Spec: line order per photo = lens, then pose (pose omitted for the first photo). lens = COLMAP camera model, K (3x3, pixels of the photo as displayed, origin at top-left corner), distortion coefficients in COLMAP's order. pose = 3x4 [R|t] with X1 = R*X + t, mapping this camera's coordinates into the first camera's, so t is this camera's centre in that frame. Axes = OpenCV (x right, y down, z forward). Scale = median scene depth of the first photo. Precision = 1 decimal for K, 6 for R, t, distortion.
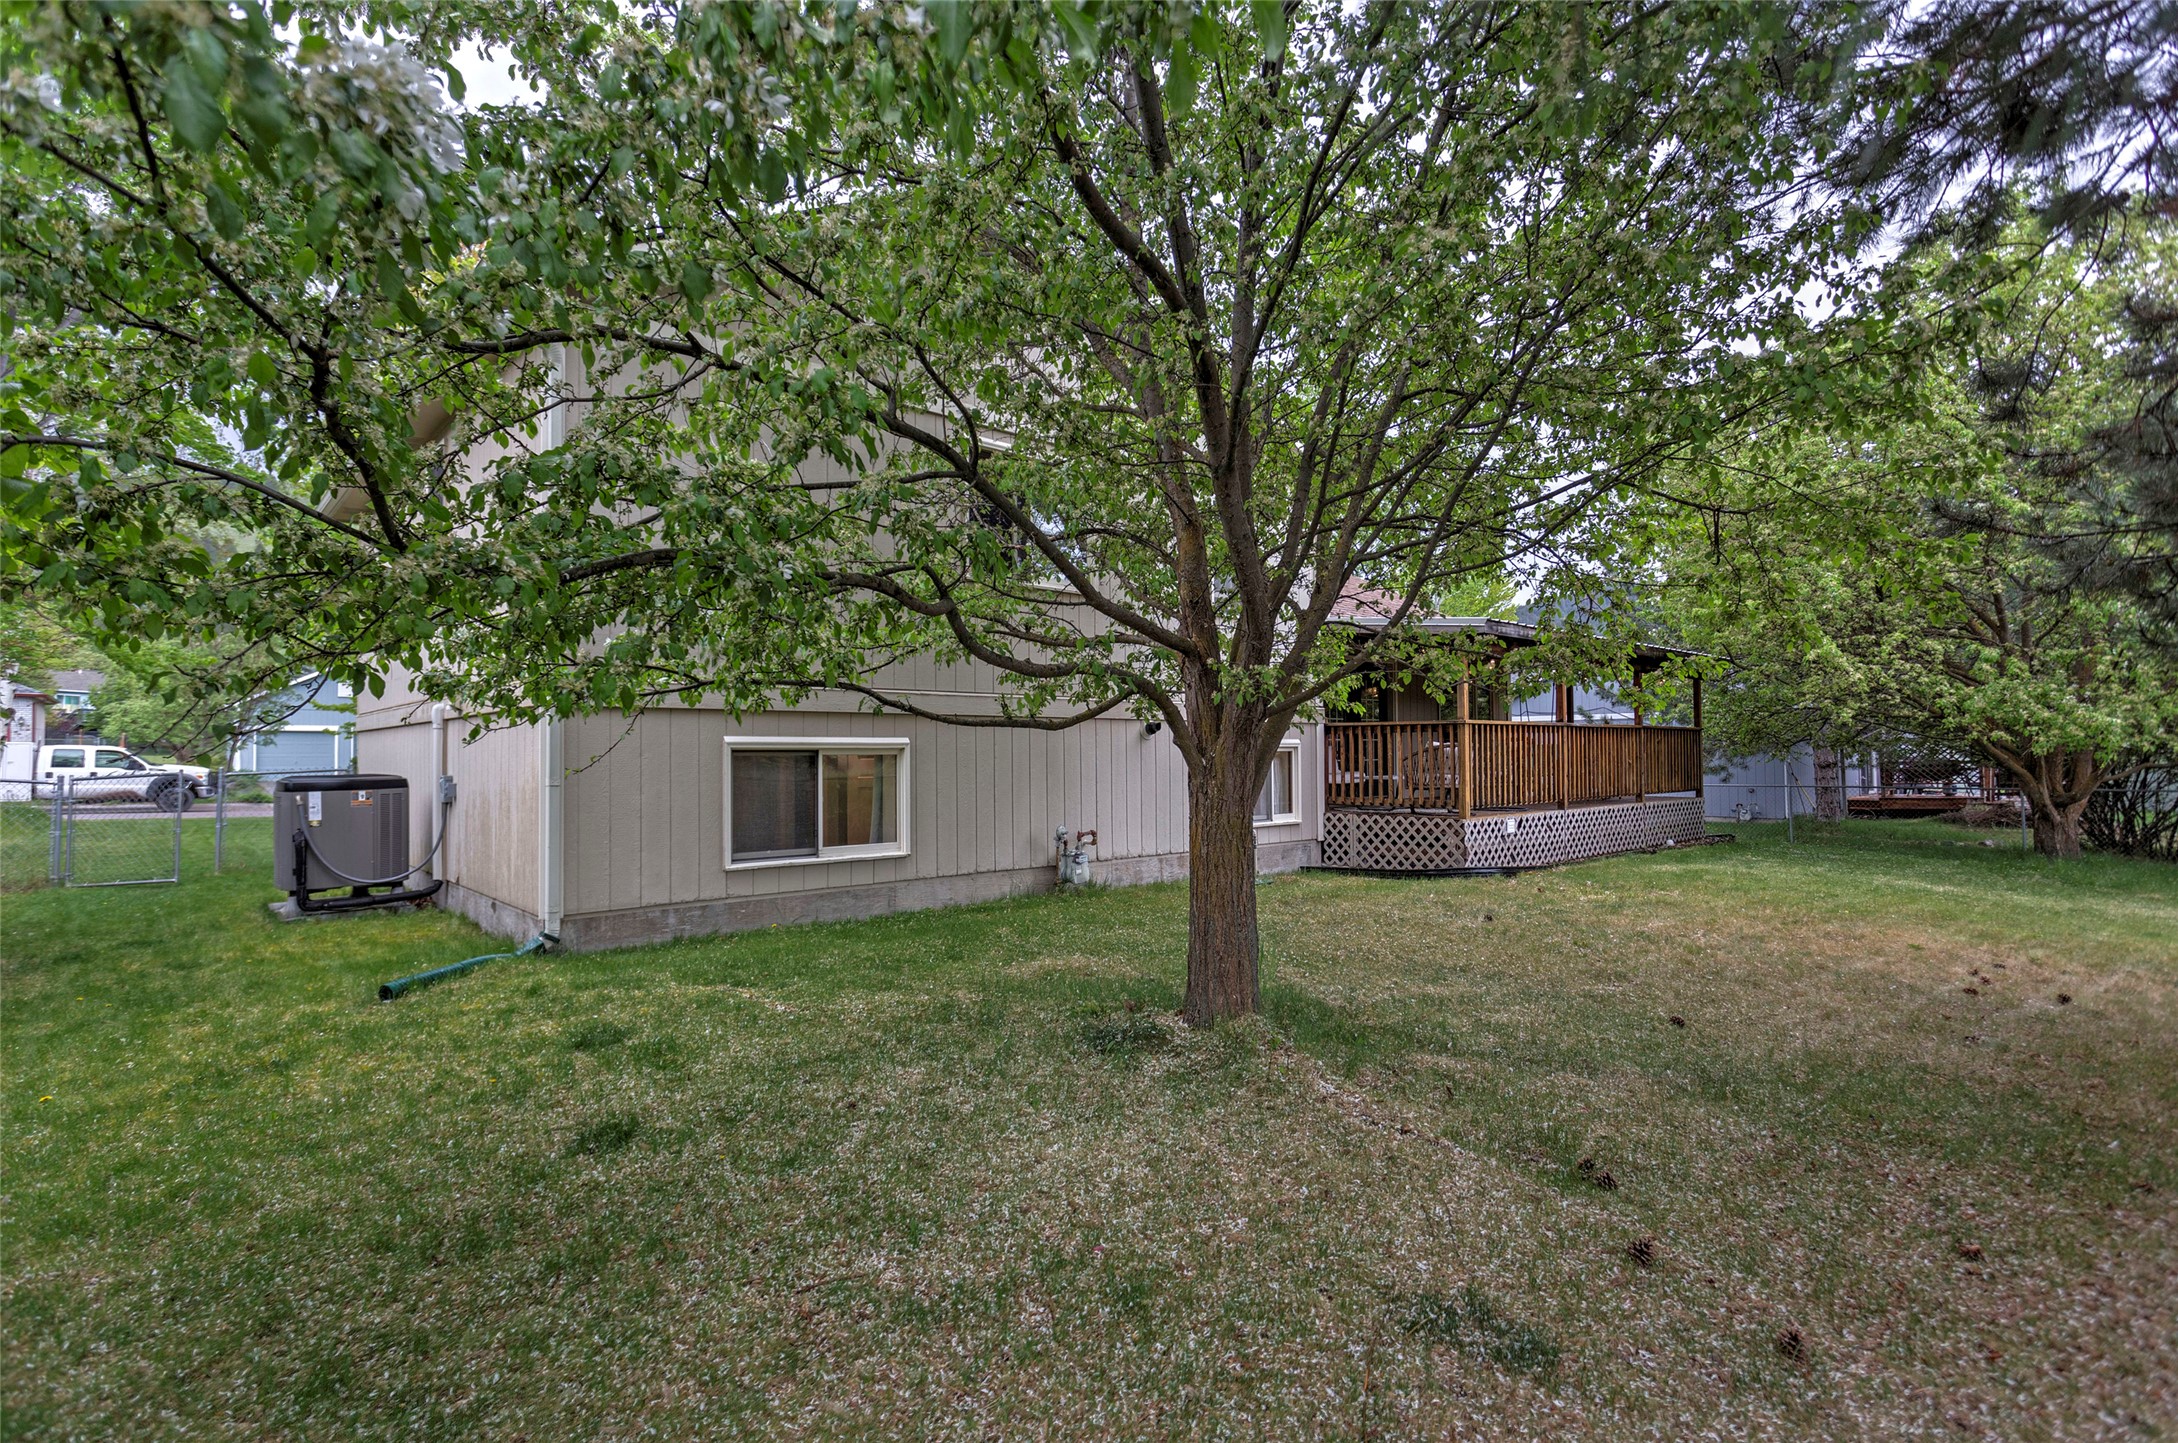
lens RADIAL K [[1053.5, 0, 1092.4], [0, 1053.5, 716.8], [0, 0, 1]] dist [-0.000576, 0.000680]
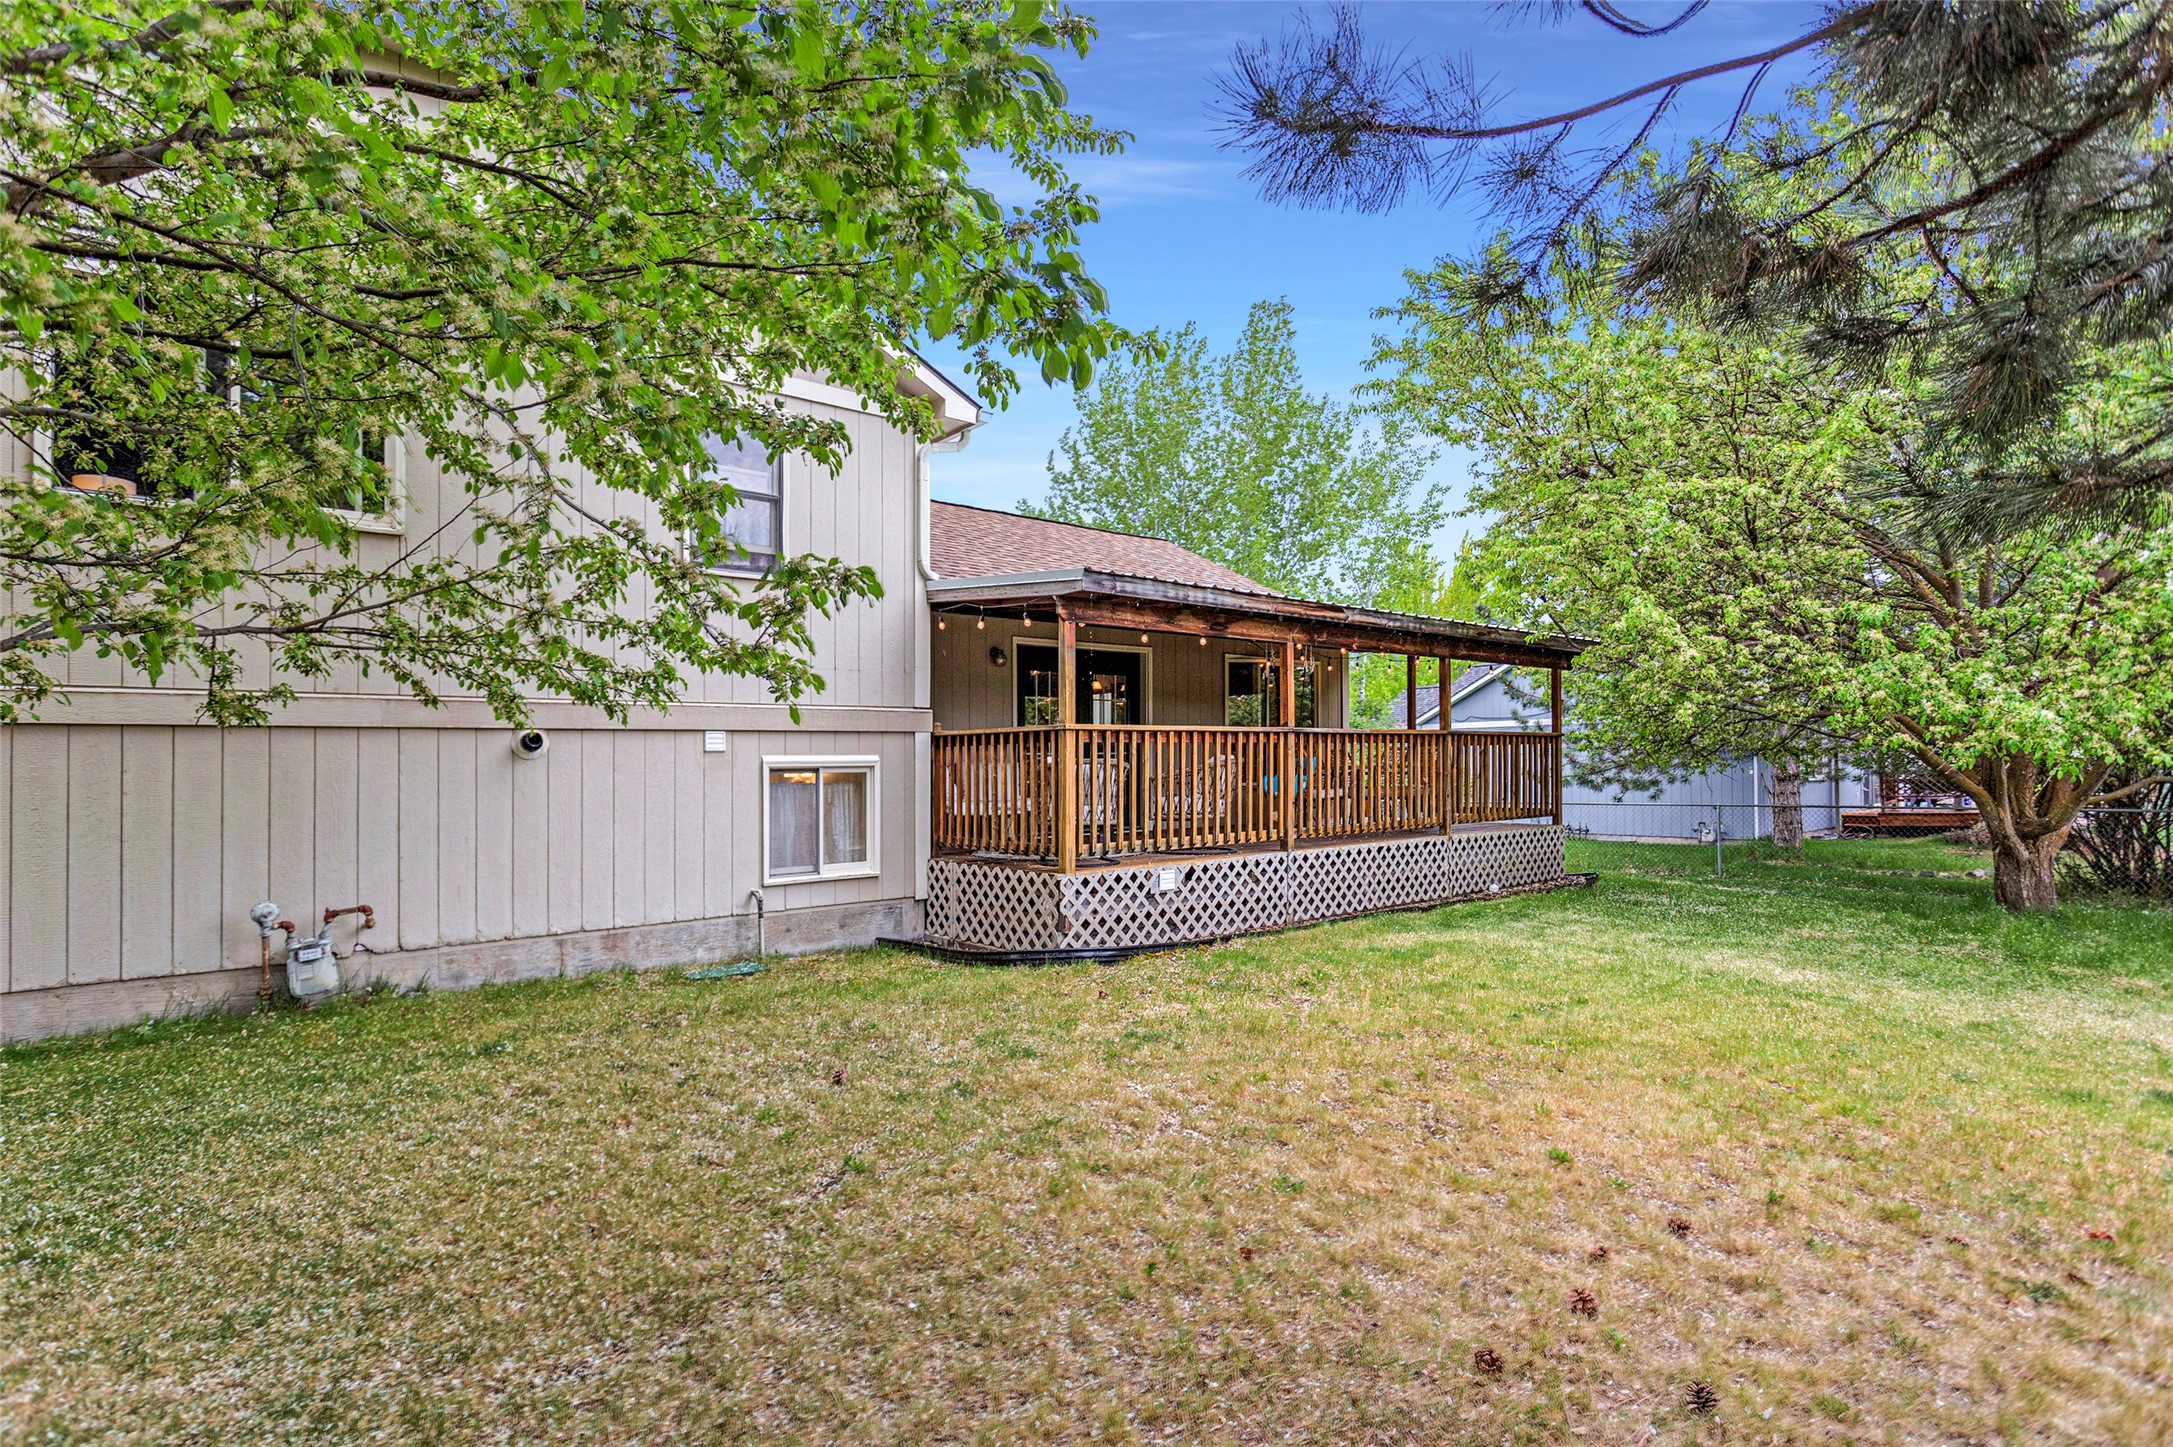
lens RADIAL K [[1051.1, 0, 1081.9], [0, 1051.1, 745.6], [0, 0, 1]] dist [-0.000576, 0.000680]
pose [[0.999111, -0.010176, -0.040912, 0.355943], [0.010751, 0.999846, 0.013869, 0.006177], [0.040765, -0.014296, 0.999066, 0.303878]]
